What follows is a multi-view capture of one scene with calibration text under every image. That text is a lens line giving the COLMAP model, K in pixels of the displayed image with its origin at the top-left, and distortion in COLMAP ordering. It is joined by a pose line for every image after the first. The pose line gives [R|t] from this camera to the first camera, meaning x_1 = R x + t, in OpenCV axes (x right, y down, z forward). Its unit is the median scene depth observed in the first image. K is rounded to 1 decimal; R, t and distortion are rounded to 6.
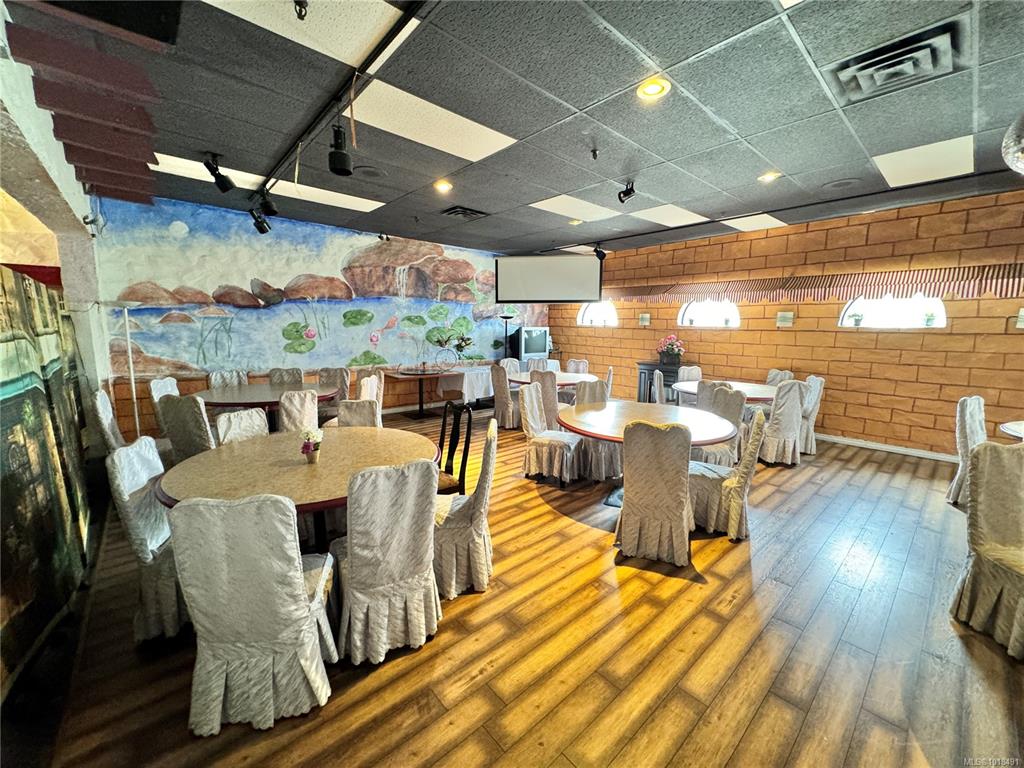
lens RADIAL K [[406.5, 0, 512.0], [0, 406.5, 384.0], [0, 0, 1]] dist [-0.003291, 0.000518]
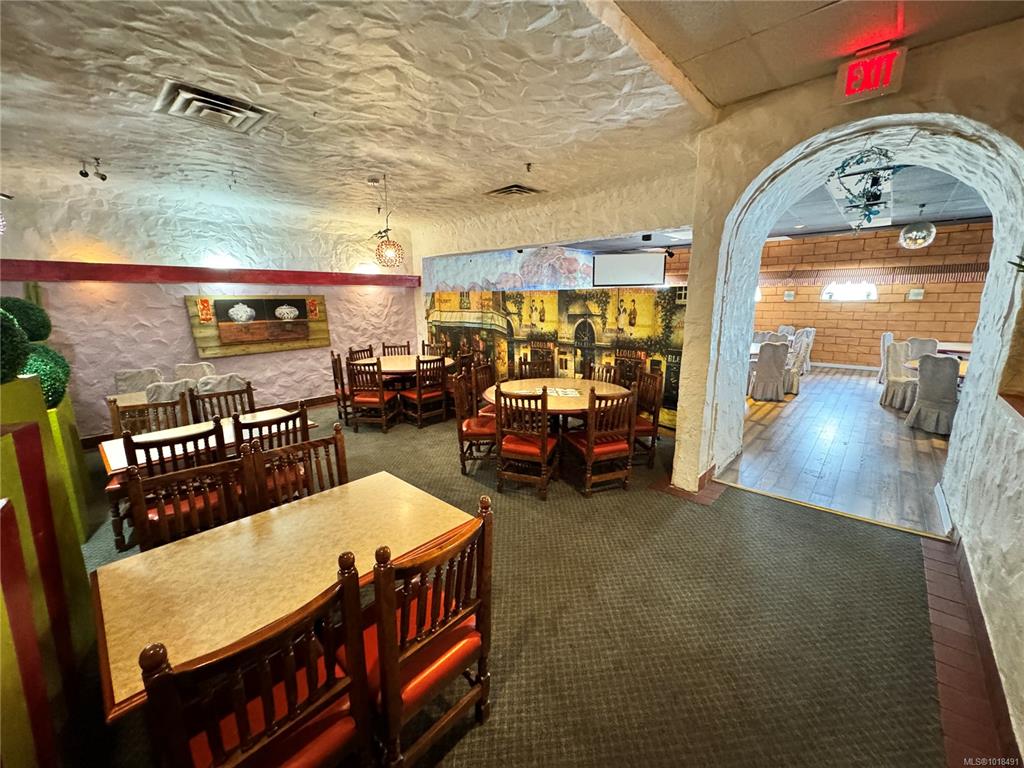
lens RADIAL K [[406.5, 0, 512.0], [0, 406.5, 384.0], [0, 0, 1]] dist [-0.003291, 0.000518]
pose [[0.994270, -0.042316, 0.098162, -0.788065], [0.035940, 0.997183, 0.065839, 0.065990], [-0.100672, -0.061934, 0.992990, -0.701222]]
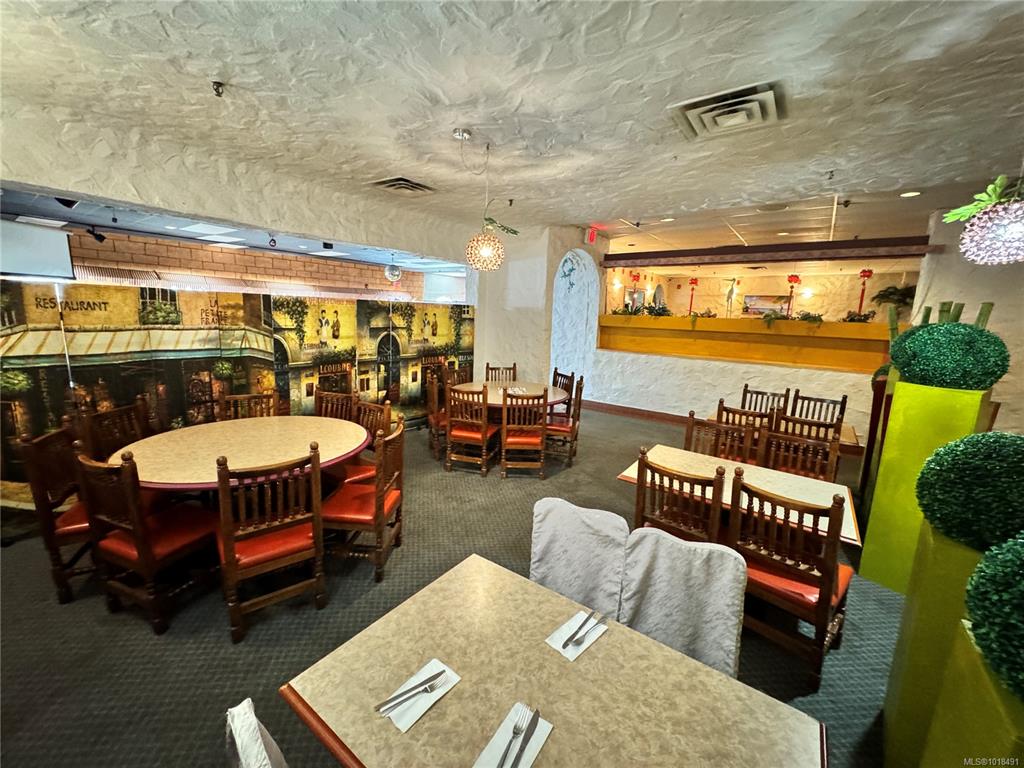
lens RADIAL K [[406.5, 0, 512.0], [0, 406.5, 384.0], [0, 0, 1]] dist [-0.003291, 0.000518]
pose [[-0.199830, -0.189457, 0.961340, -1.570450], [0.101233, 0.971886, 0.212578, -0.089091], [-0.974587, 0.139798, -0.175032, 0.264130]]
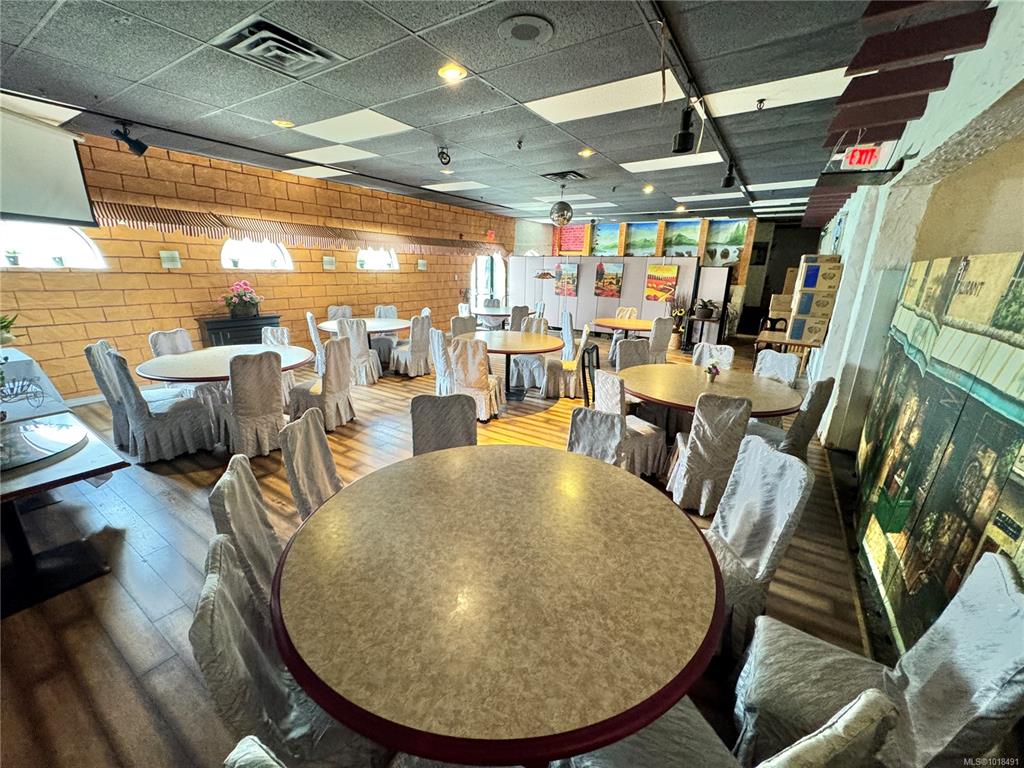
lens RADIAL K [[406.5, 0, 512.0], [0, 406.5, 384.0], [0, 0, 1]] dist [-0.003291, 0.000518]
pose [[-0.272179, -0.283926, 0.919404, -0.808238], [0.112548, 0.939525, 0.323459, -0.179913], [-0.955642, 0.191516, -0.223764, 0.980196]]
